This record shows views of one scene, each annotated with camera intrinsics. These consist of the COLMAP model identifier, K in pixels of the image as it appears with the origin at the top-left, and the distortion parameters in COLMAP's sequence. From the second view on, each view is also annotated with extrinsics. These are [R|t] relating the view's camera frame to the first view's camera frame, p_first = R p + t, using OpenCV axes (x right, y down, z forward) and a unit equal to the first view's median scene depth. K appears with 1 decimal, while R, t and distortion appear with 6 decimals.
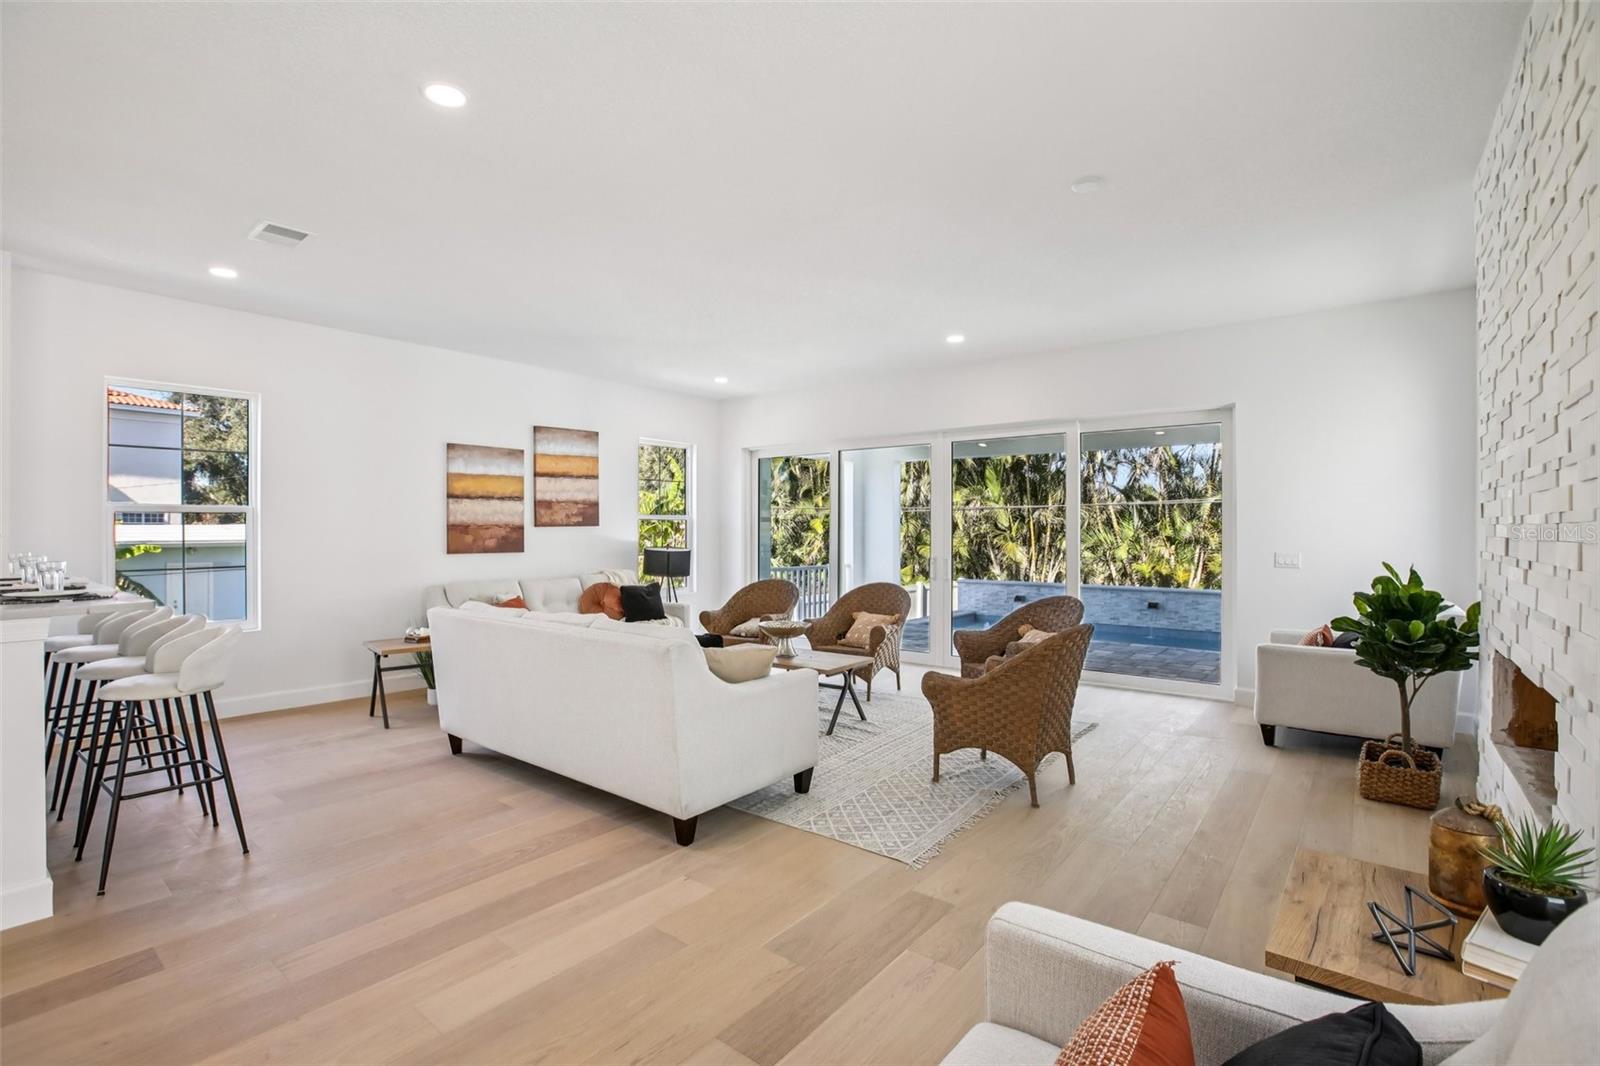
lens RADIAL K [[745.2, 0, 795.1], [0, 745.2, 518.6], [0, 0, 1]] dist [-0.071575, 0.038325]
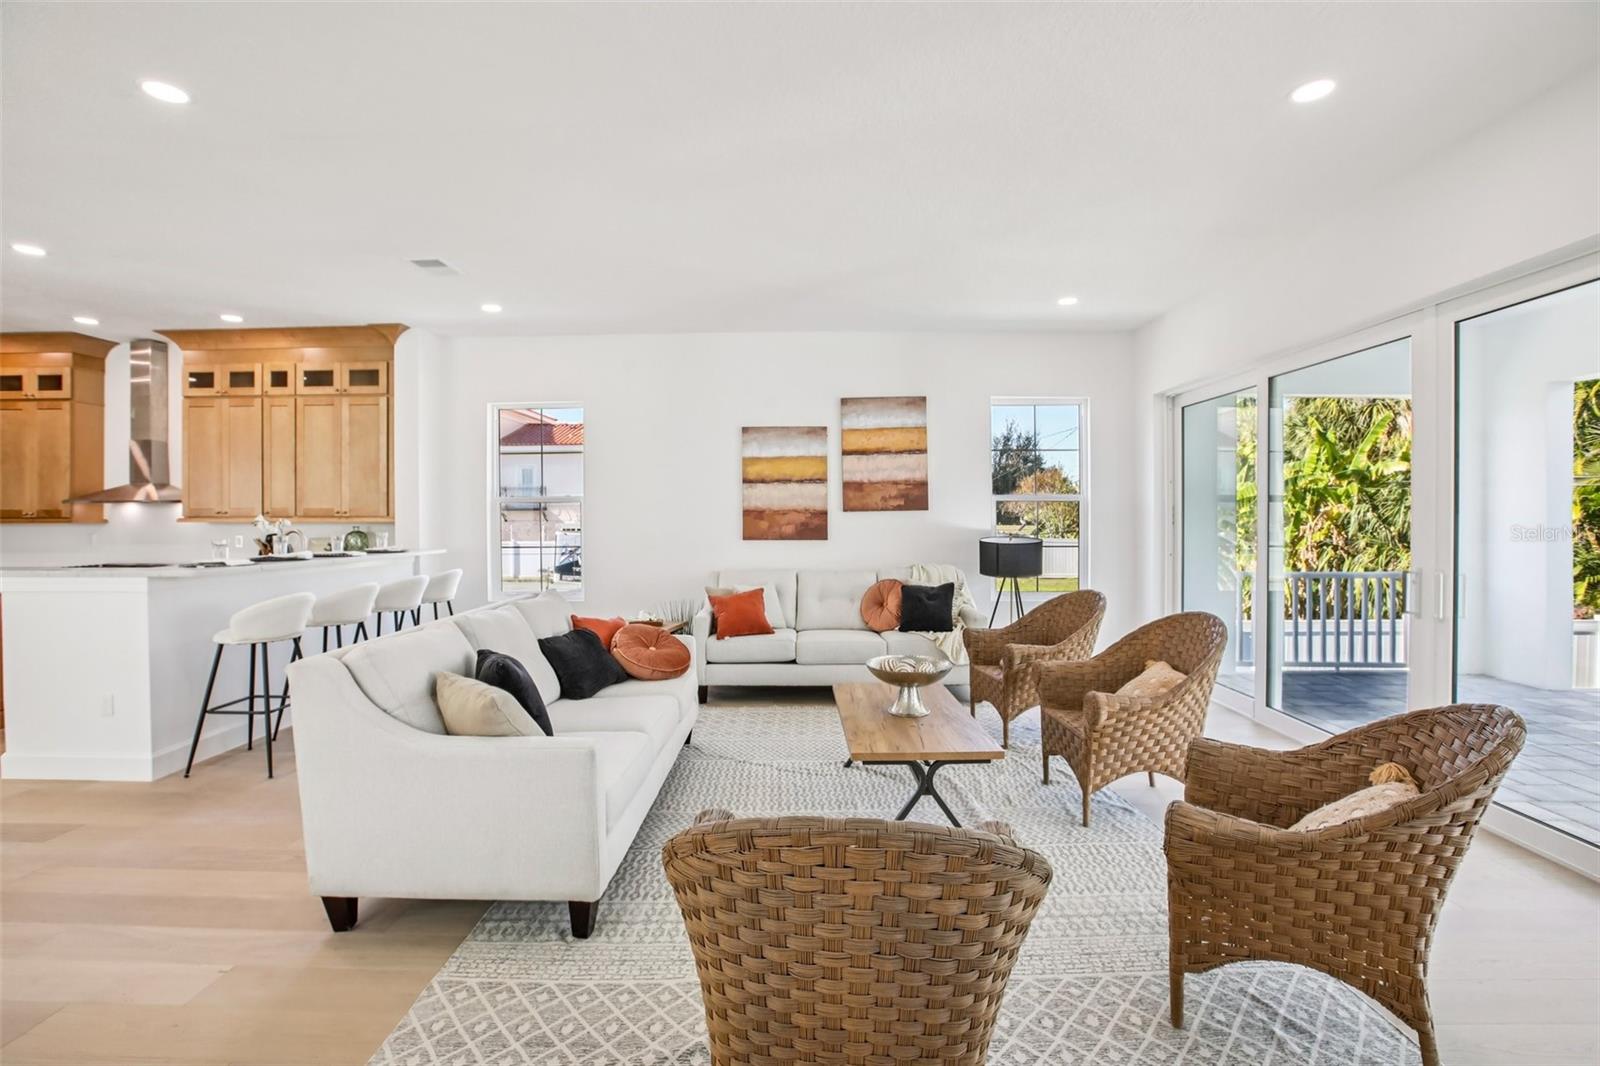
lens RADIAL K [[745.2, 0, 795.1], [0, 745.2, 518.6], [0, 0, 1]] dist [-0.071575, 0.038325]
pose [[0.604658, 0.001831, -0.796483, 0.332567], [0.014567, 0.999805, 0.013357, 0.006580], [0.796352, -0.019679, 0.604513, 0.418770]]
